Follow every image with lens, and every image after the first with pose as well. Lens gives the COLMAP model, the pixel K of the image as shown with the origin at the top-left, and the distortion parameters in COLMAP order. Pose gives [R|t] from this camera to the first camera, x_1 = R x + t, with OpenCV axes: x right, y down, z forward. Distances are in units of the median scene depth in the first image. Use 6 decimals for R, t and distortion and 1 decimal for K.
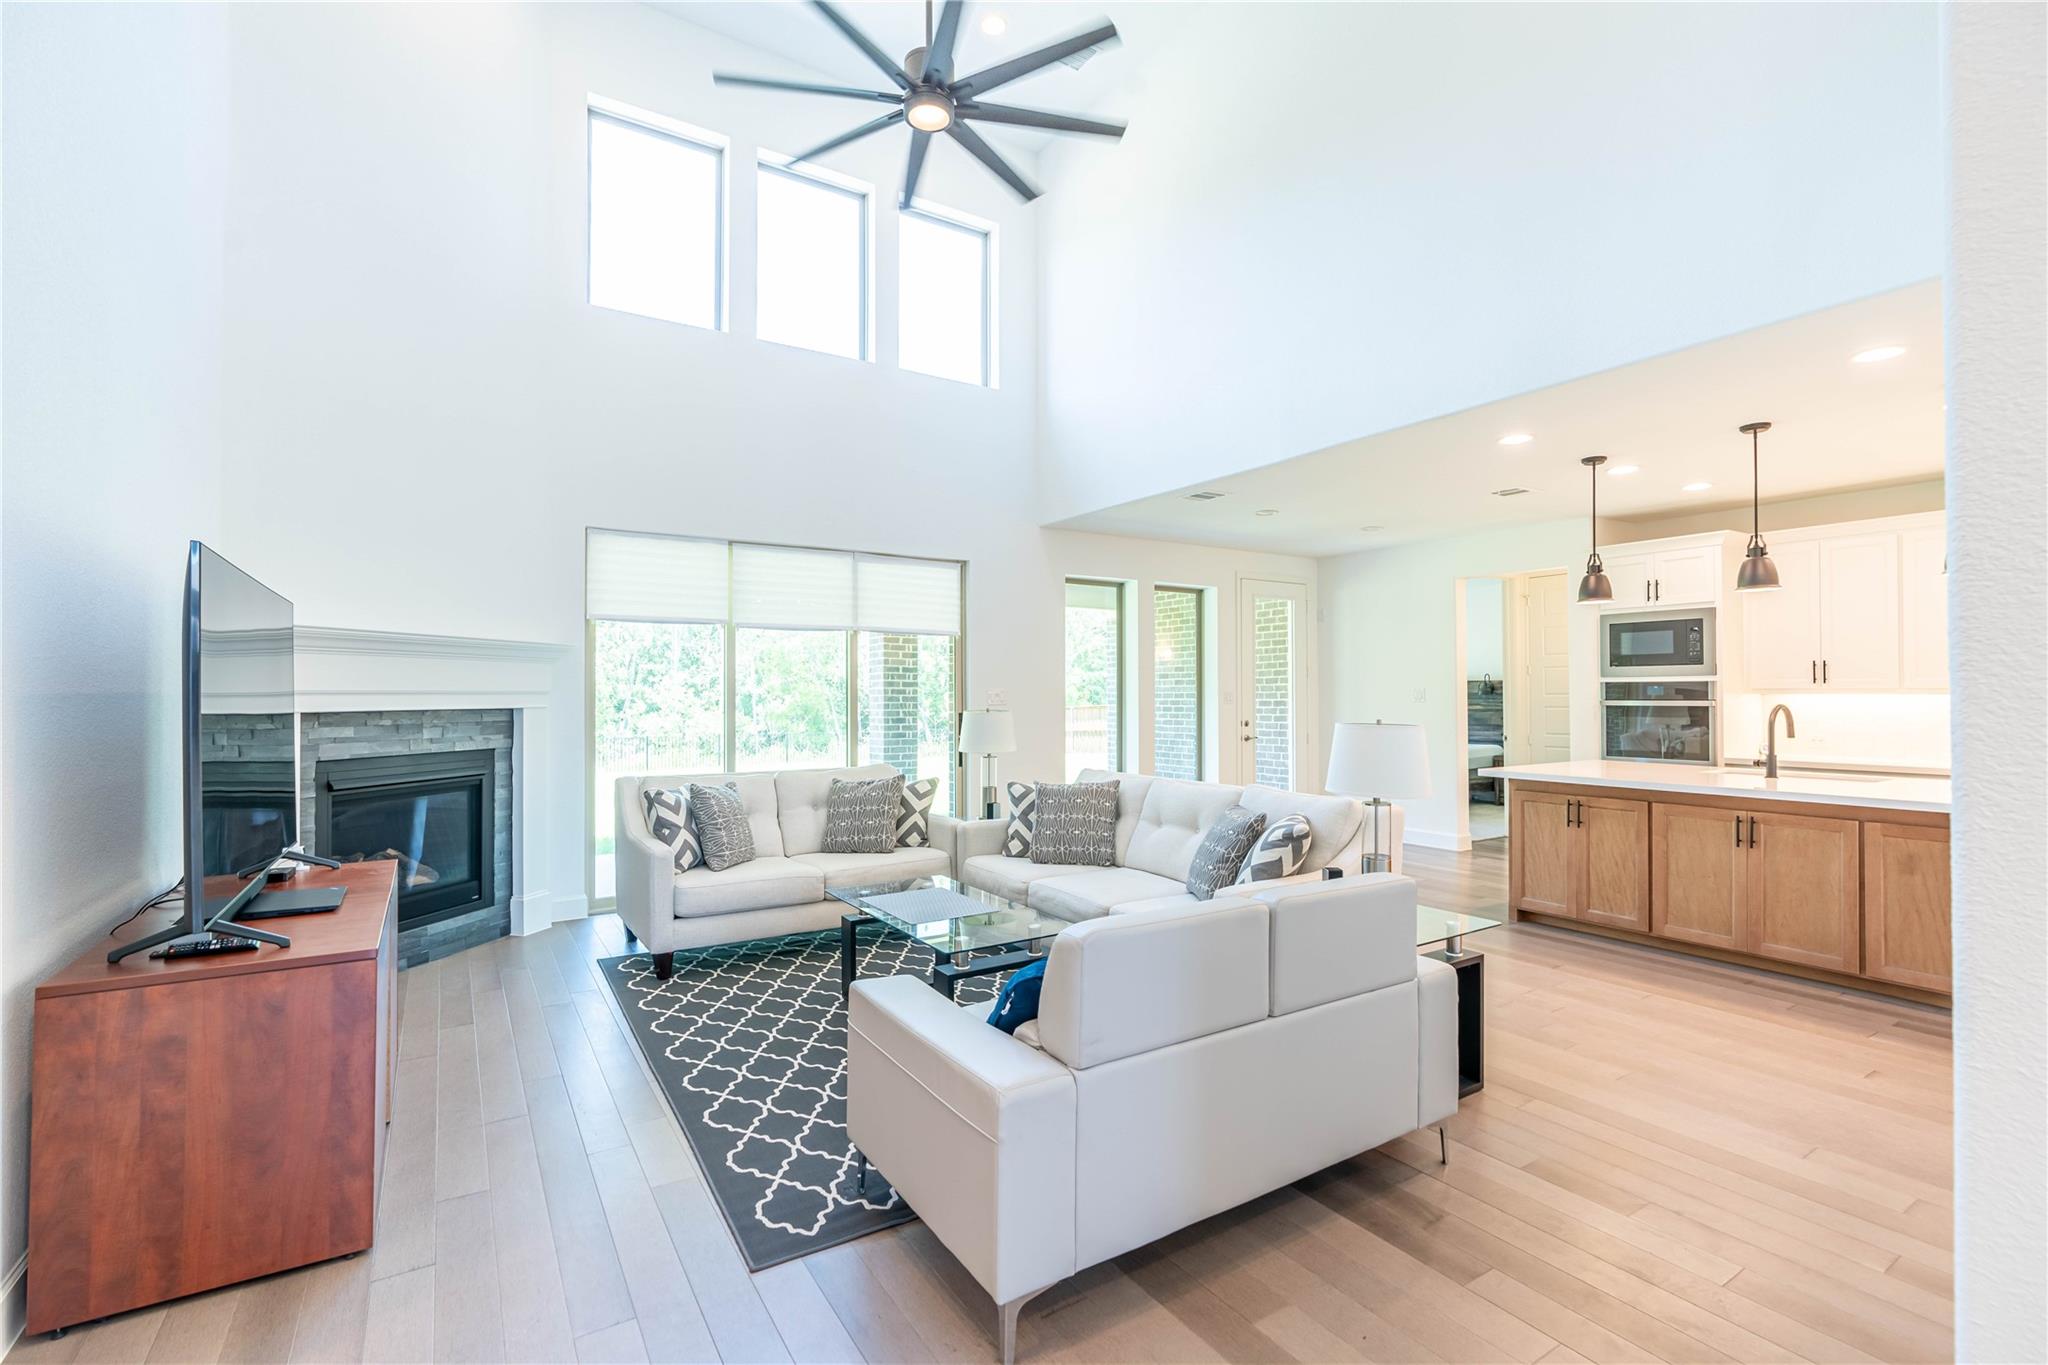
lens RADIAL K [[917.4, 0, 1027.2], [0, 917.4, 682.4], [0, 0, 1]] dist [-0.012571, 0.007239]
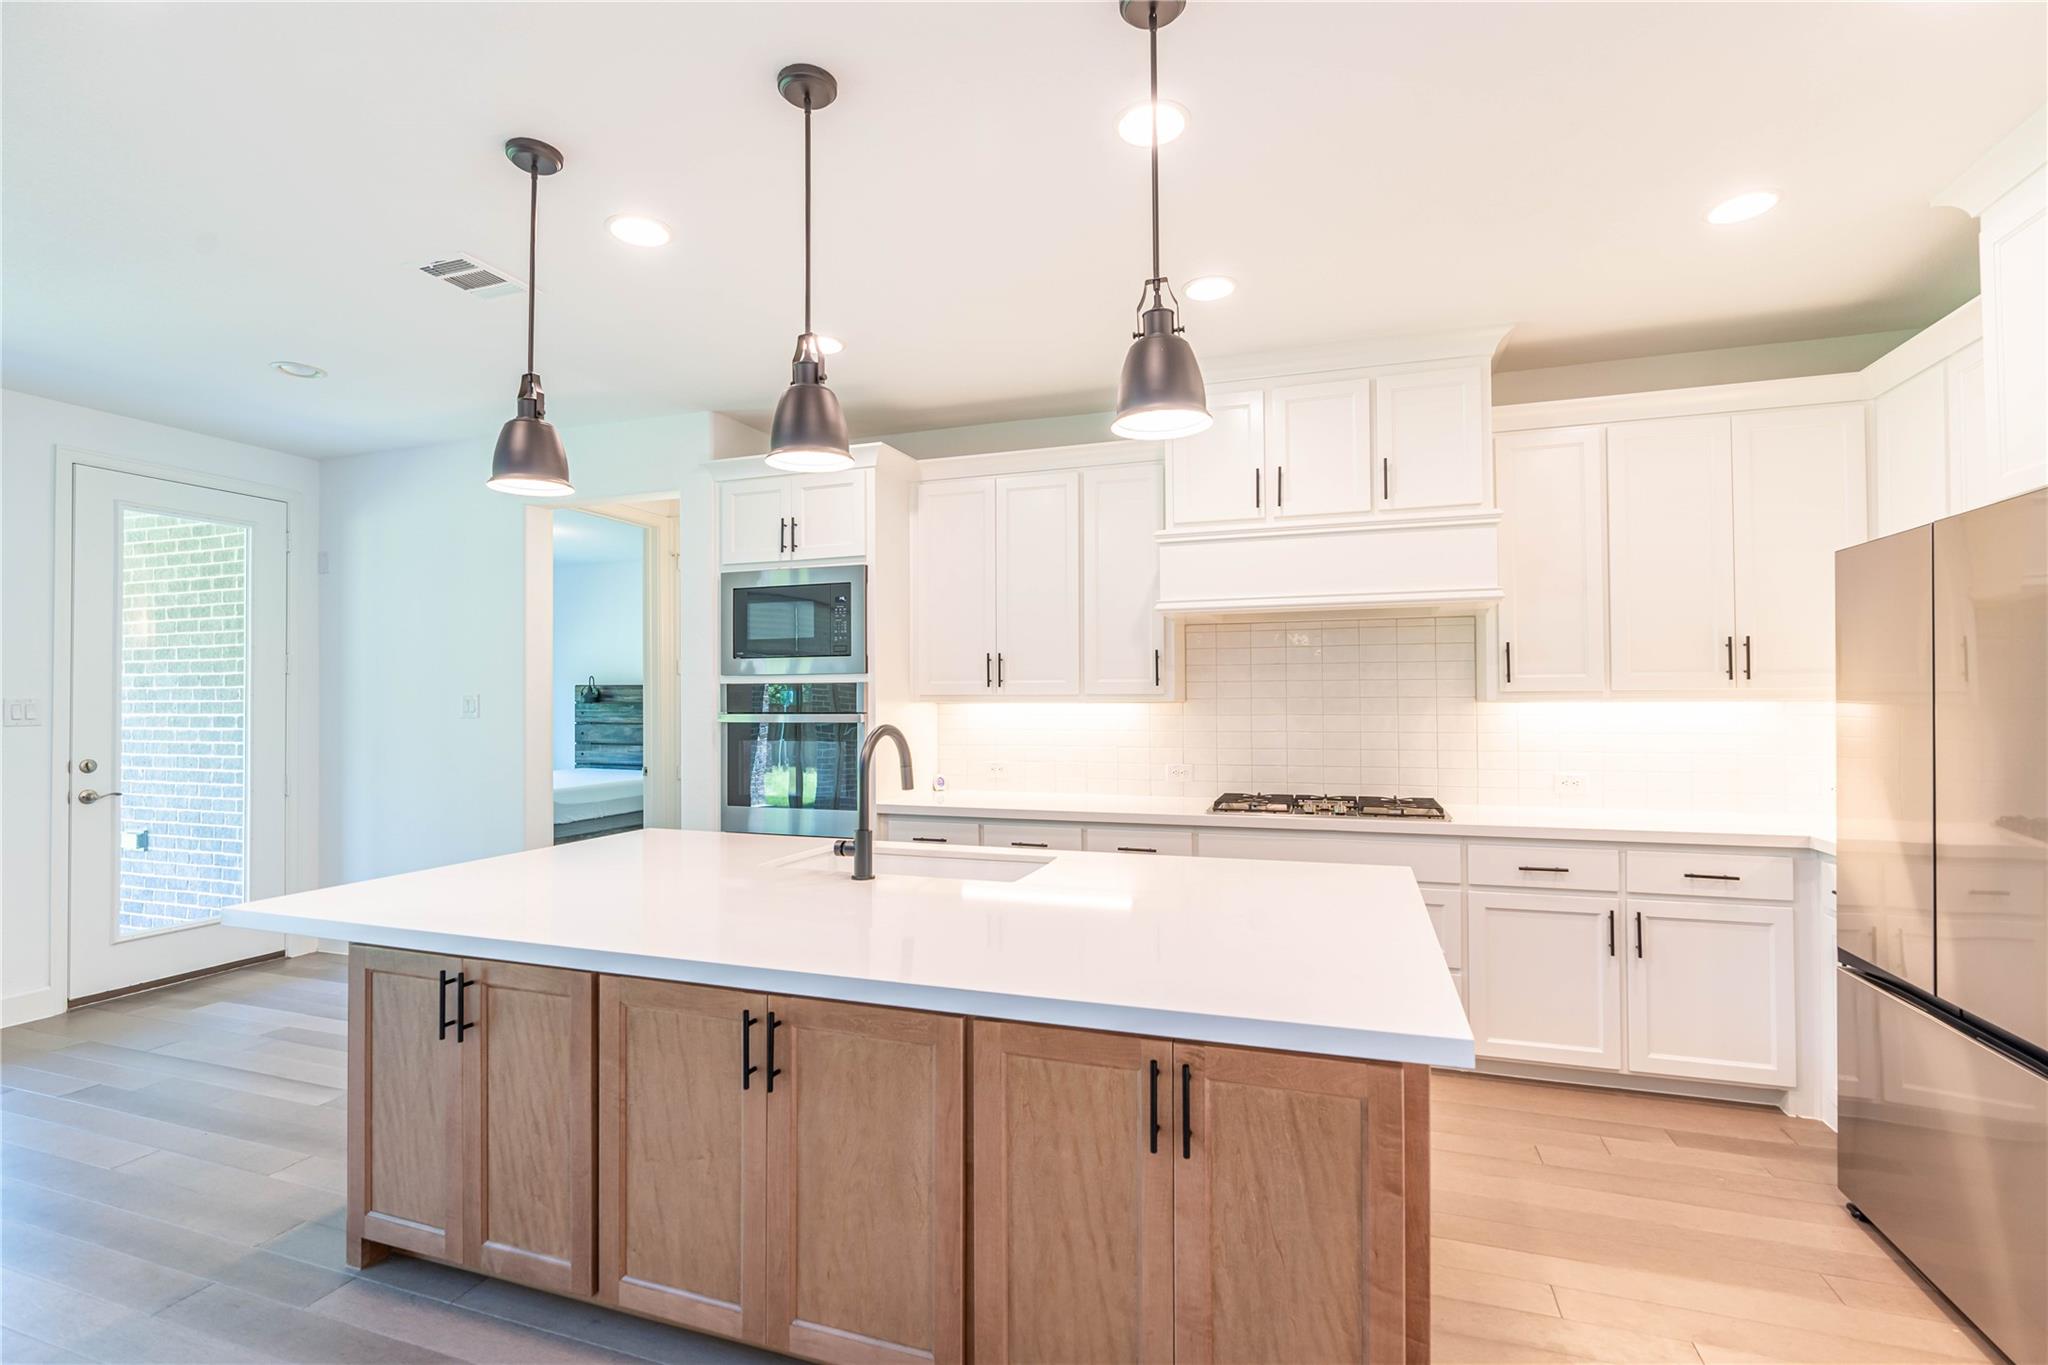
lens RADIAL K [[917.4, 0, 1027.2], [0, 917.4, 682.4], [0, 0, 1]] dist [-0.012571, 0.007239]
pose [[0.781229, 0.010403, 0.624158, 0.425395], [-0.004660, 0.999930, -0.010834, 0.004630], [-0.624227, 0.005555, 0.781223, 0.416495]]
